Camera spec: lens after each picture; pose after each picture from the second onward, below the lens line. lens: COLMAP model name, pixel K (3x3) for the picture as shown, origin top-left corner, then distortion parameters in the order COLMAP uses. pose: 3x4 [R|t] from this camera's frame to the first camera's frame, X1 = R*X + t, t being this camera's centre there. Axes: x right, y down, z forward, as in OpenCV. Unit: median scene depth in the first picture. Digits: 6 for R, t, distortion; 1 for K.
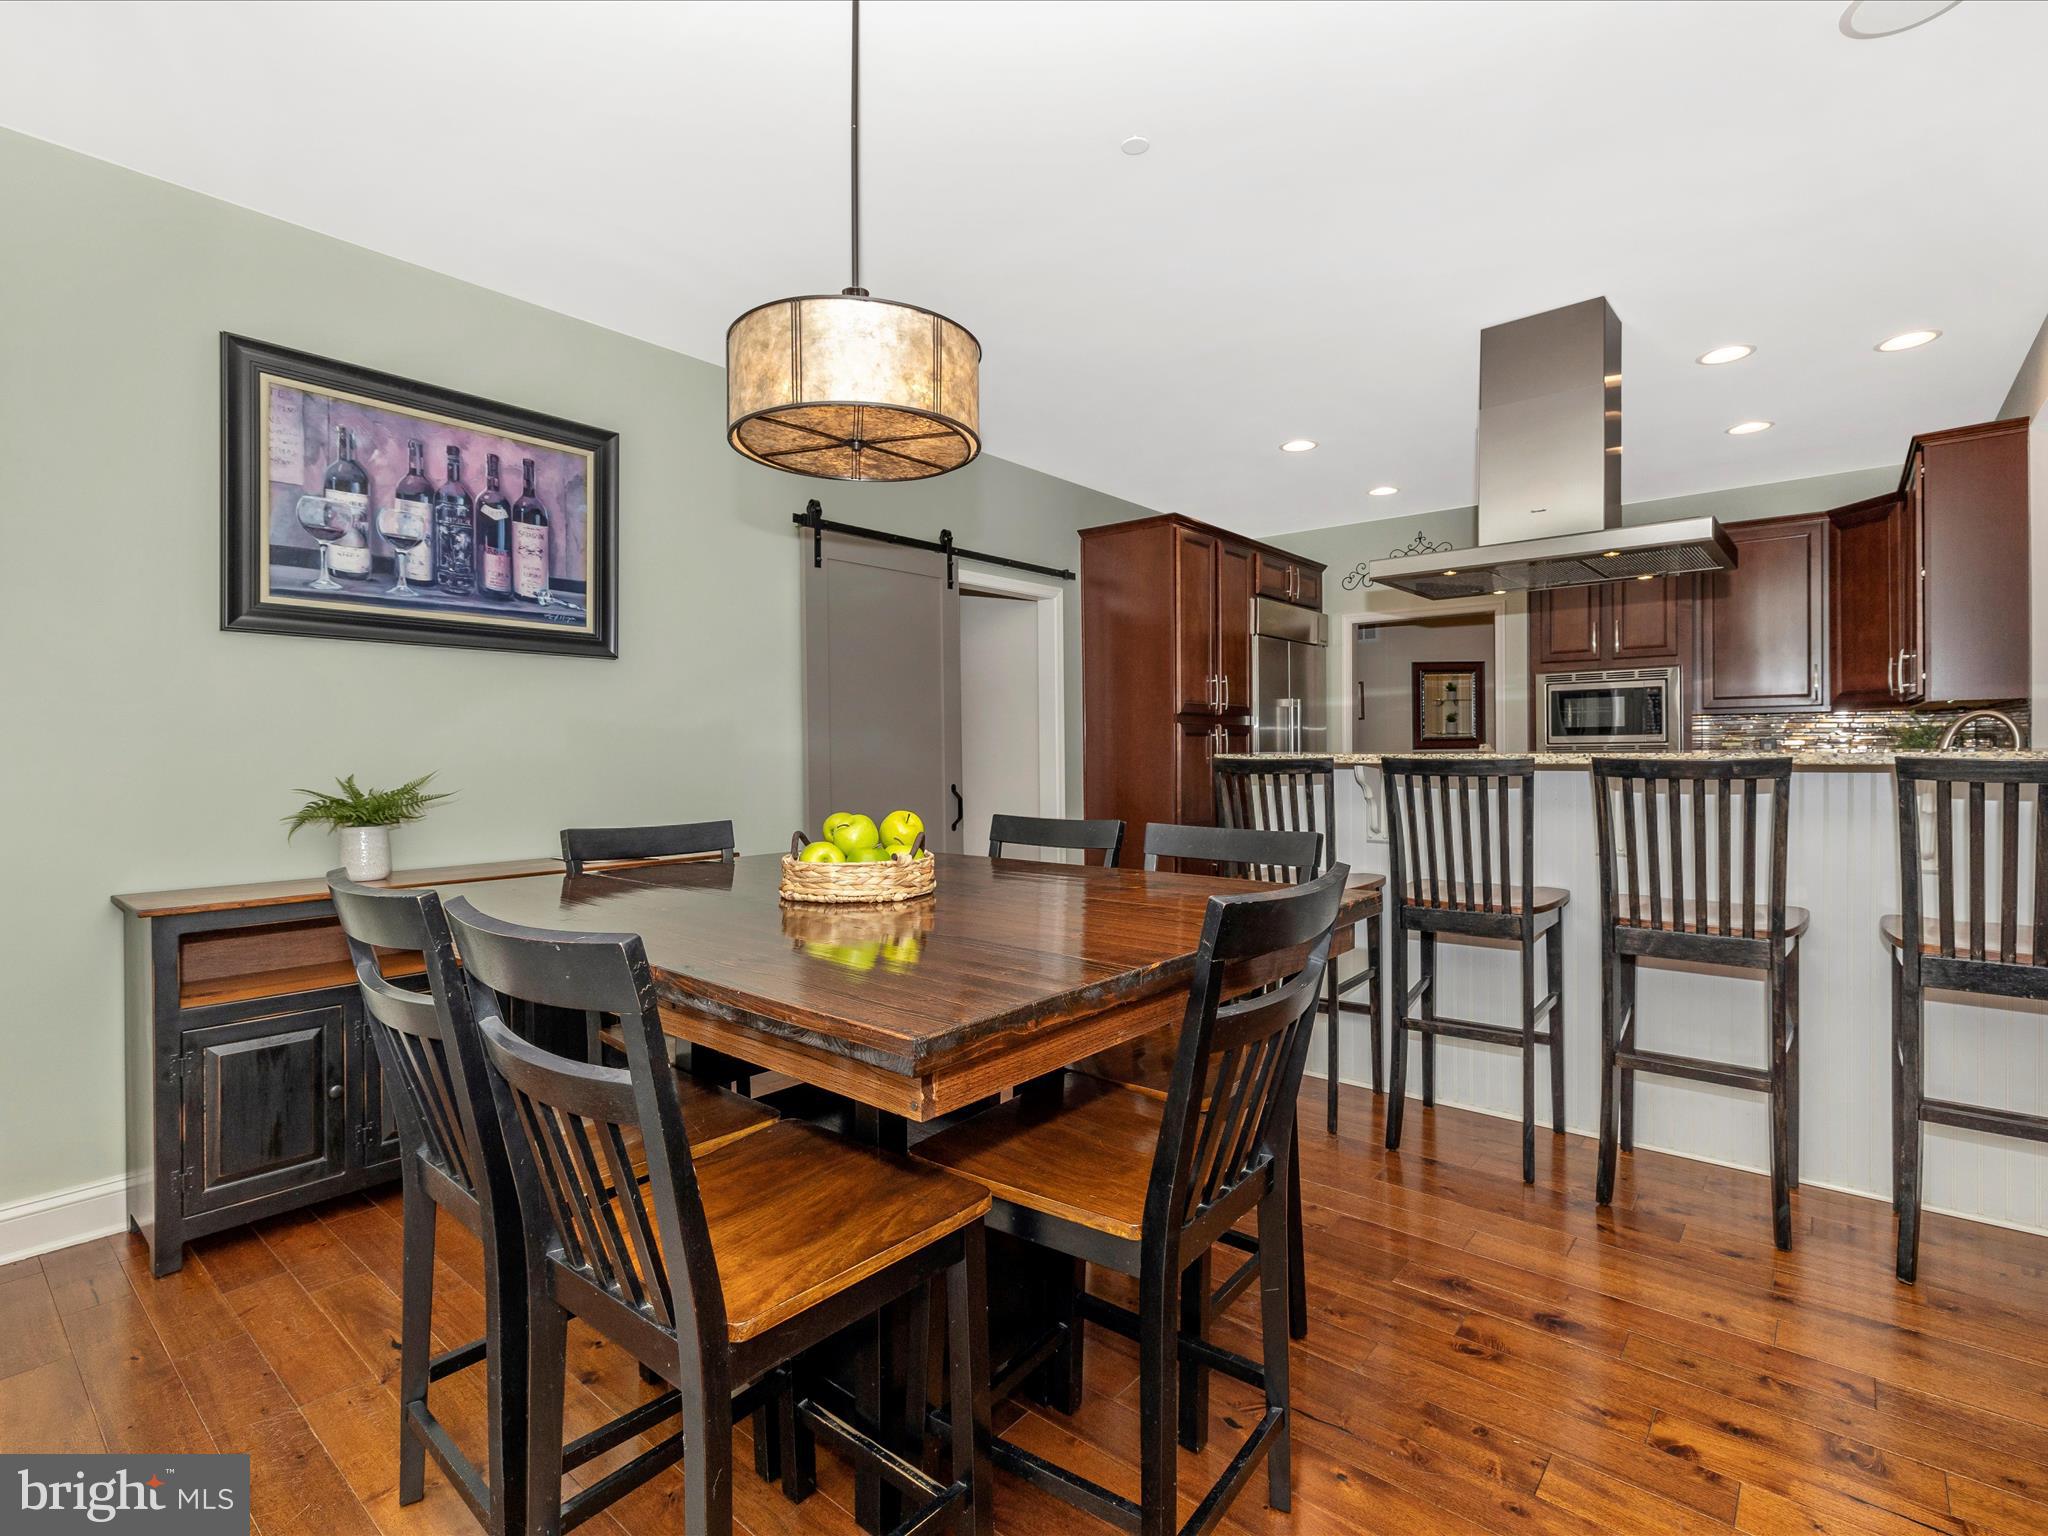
lens RADIAL K [[961.7, 0, 1029.9], [0, 961.7, 751.2], [0, 0, 1]] dist [-0.001805, -0.000069]
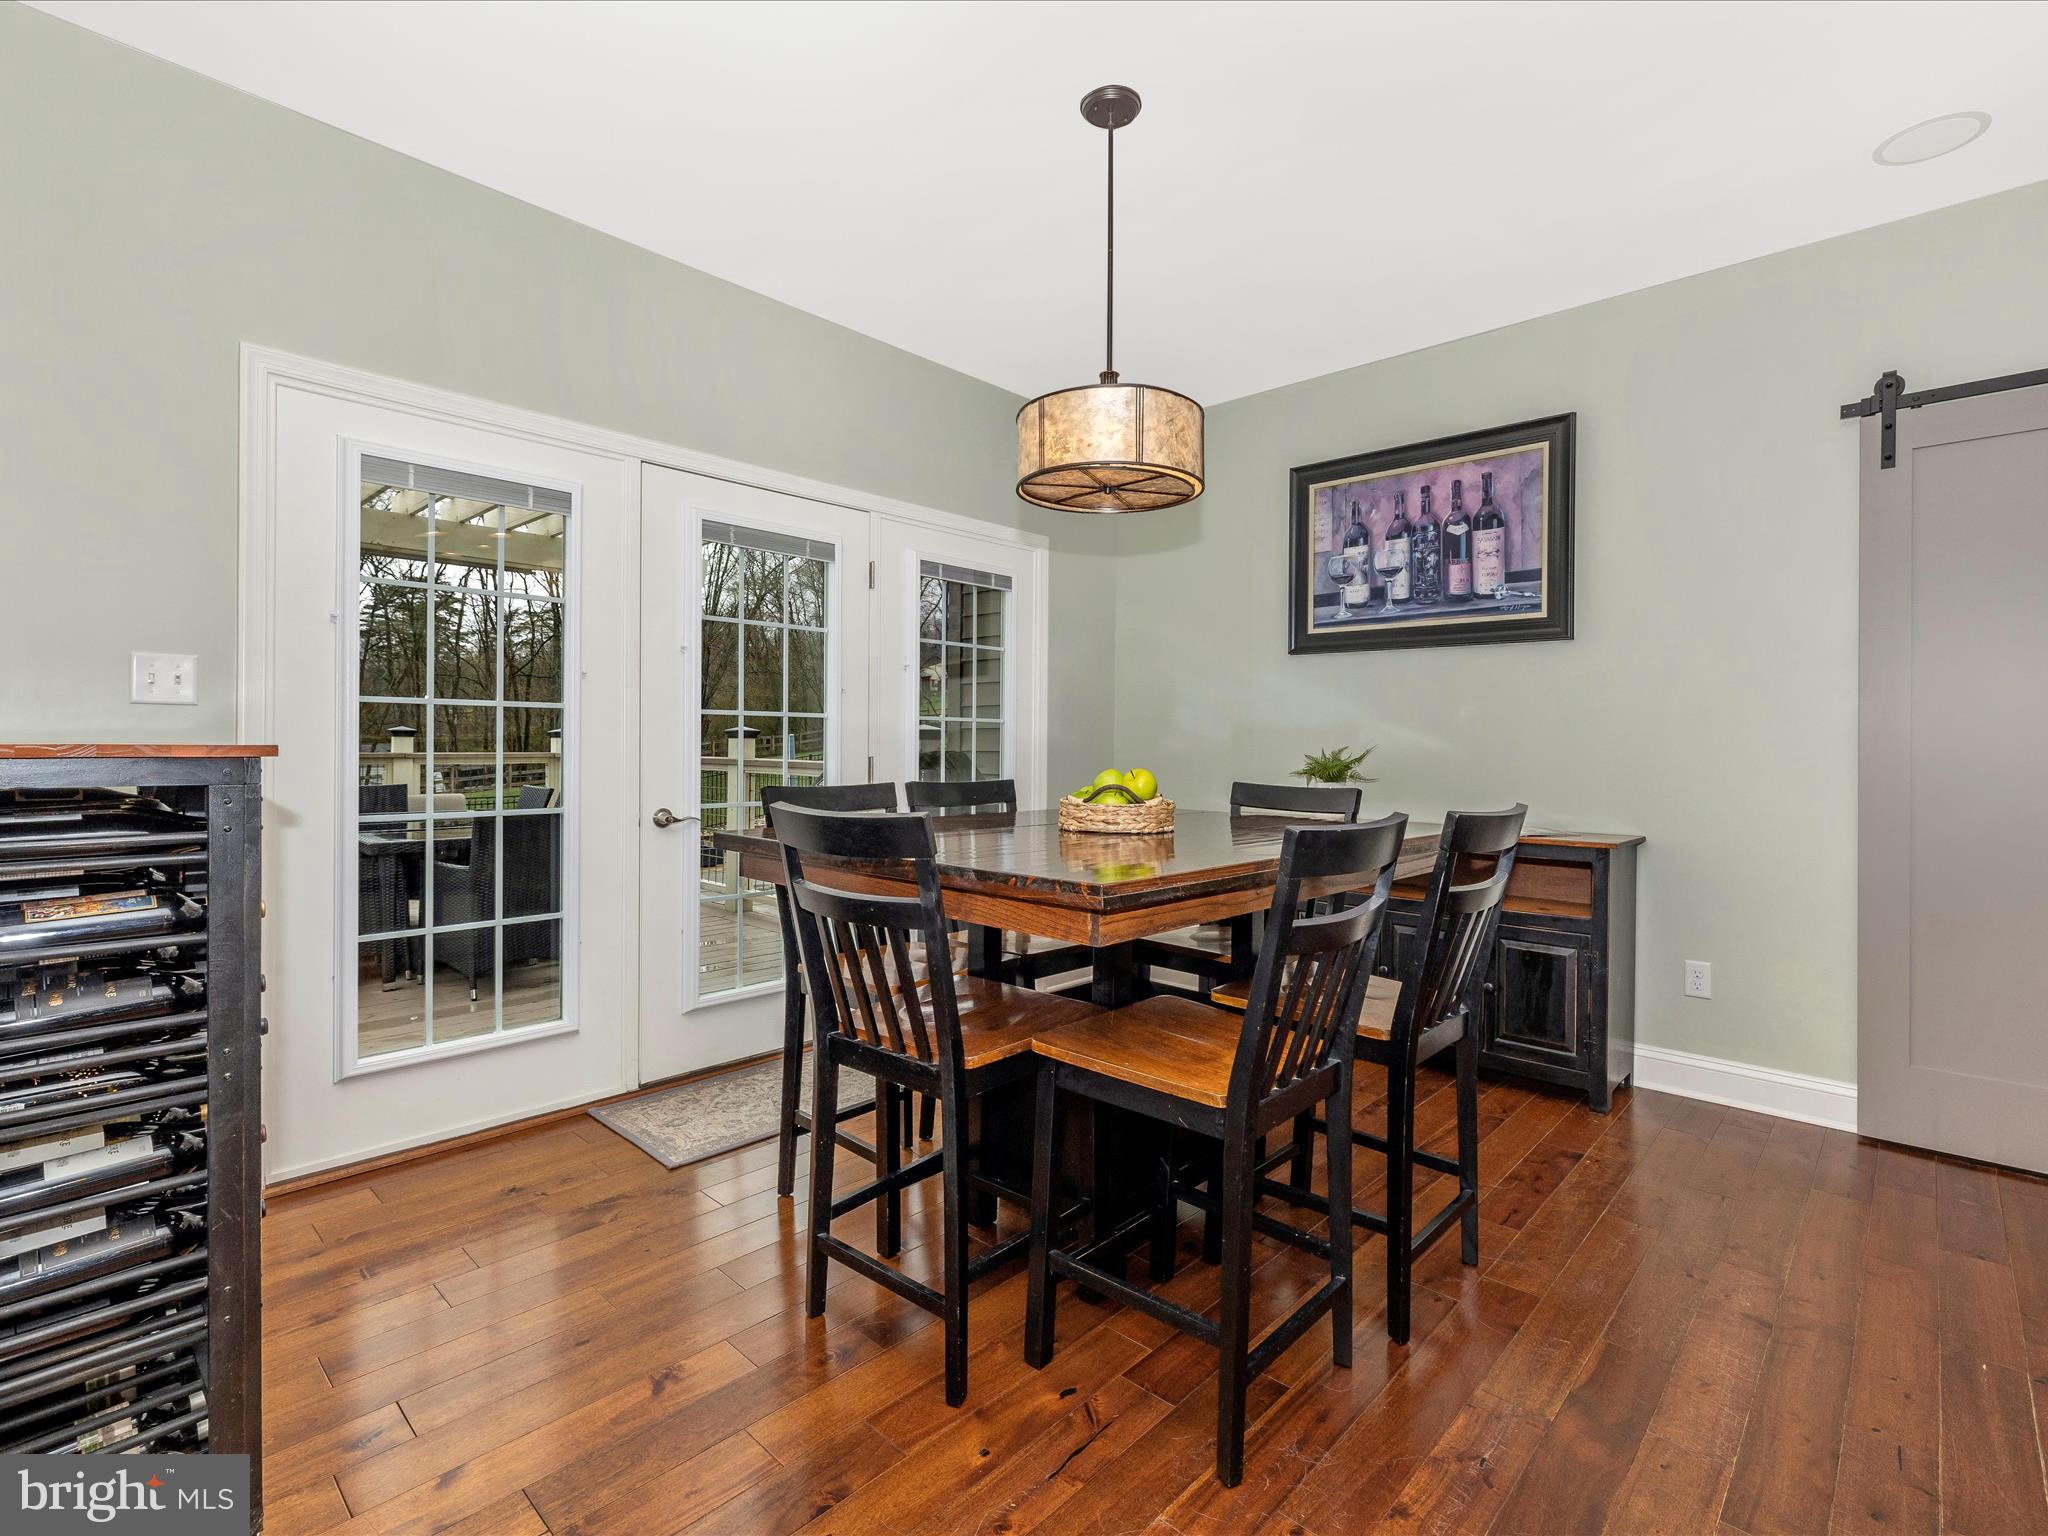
lens RADIAL K [[961.7, 0, 1029.9], [0, 961.7, 751.2], [0, 0, 1]] dist [-0.001805, -0.000069]
pose [[-0.046657, 0.013824, -0.998815, 0.661649], [-0.011358, 0.999832, 0.014369, 0.014407], [0.998846, 0.012015, -0.046493, 0.539371]]
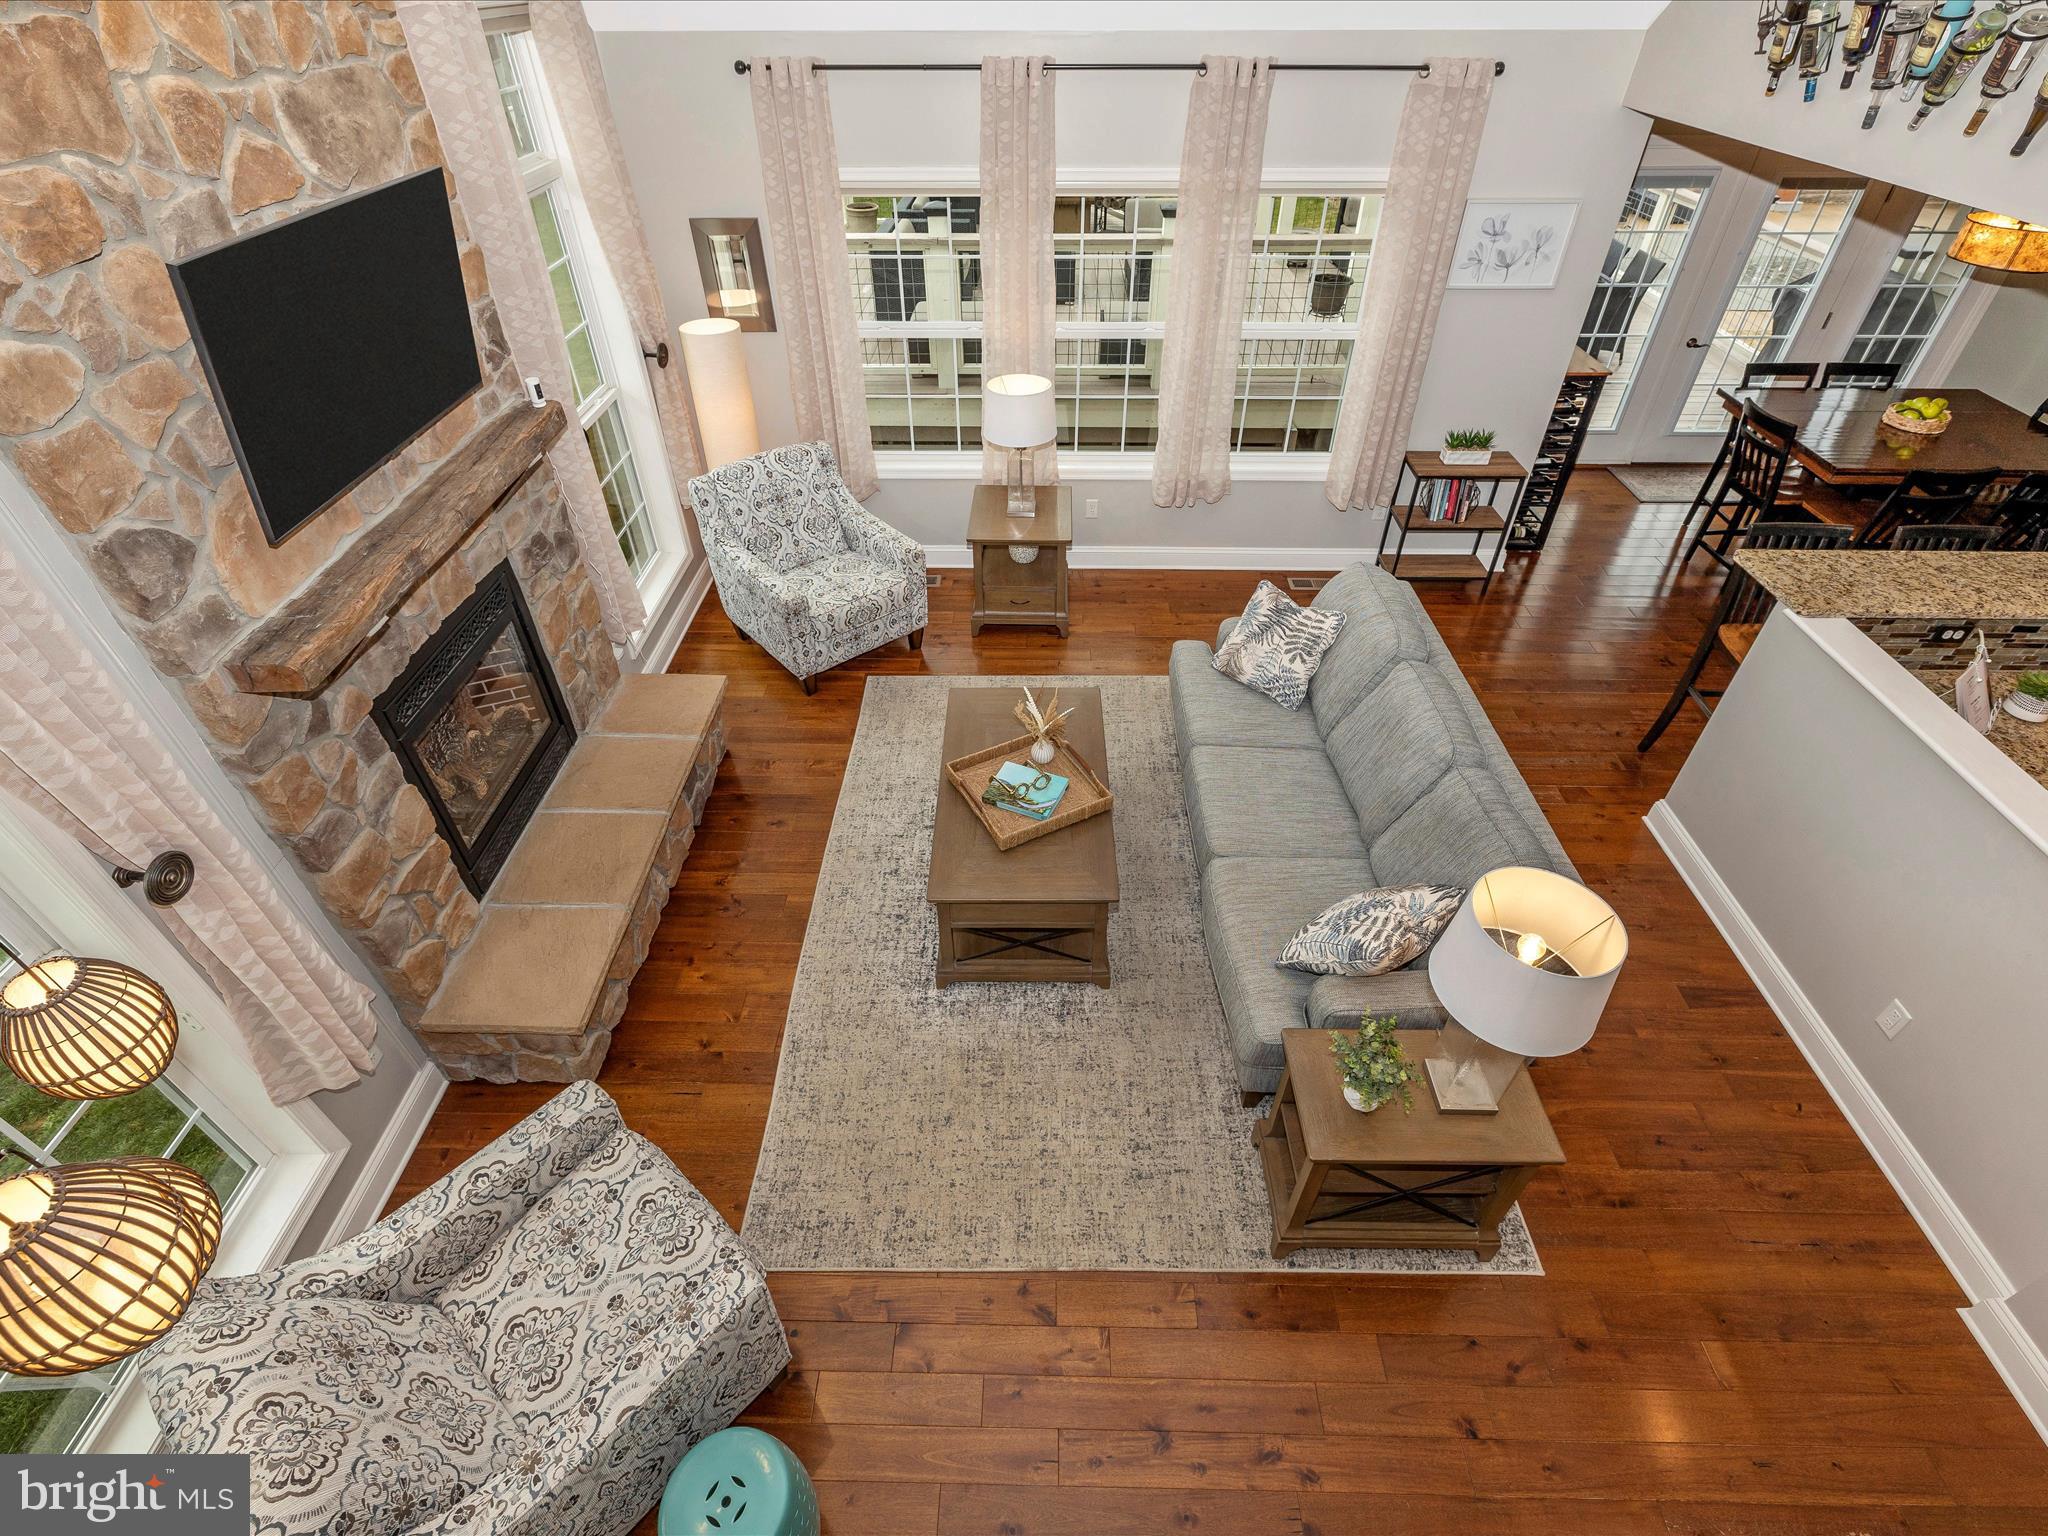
lens RADIAL K [[961.7, 0, 1029.9], [0, 961.7, 751.2], [0, 0, 1]] dist [-0.001805, -0.000069]
pose [[-0.780689, 0.411065, -0.470692, 2.189589], [0.006943, 0.758862, 0.651215, -0.605938], [0.624882, 0.505128, -0.595289, 0.905616]]
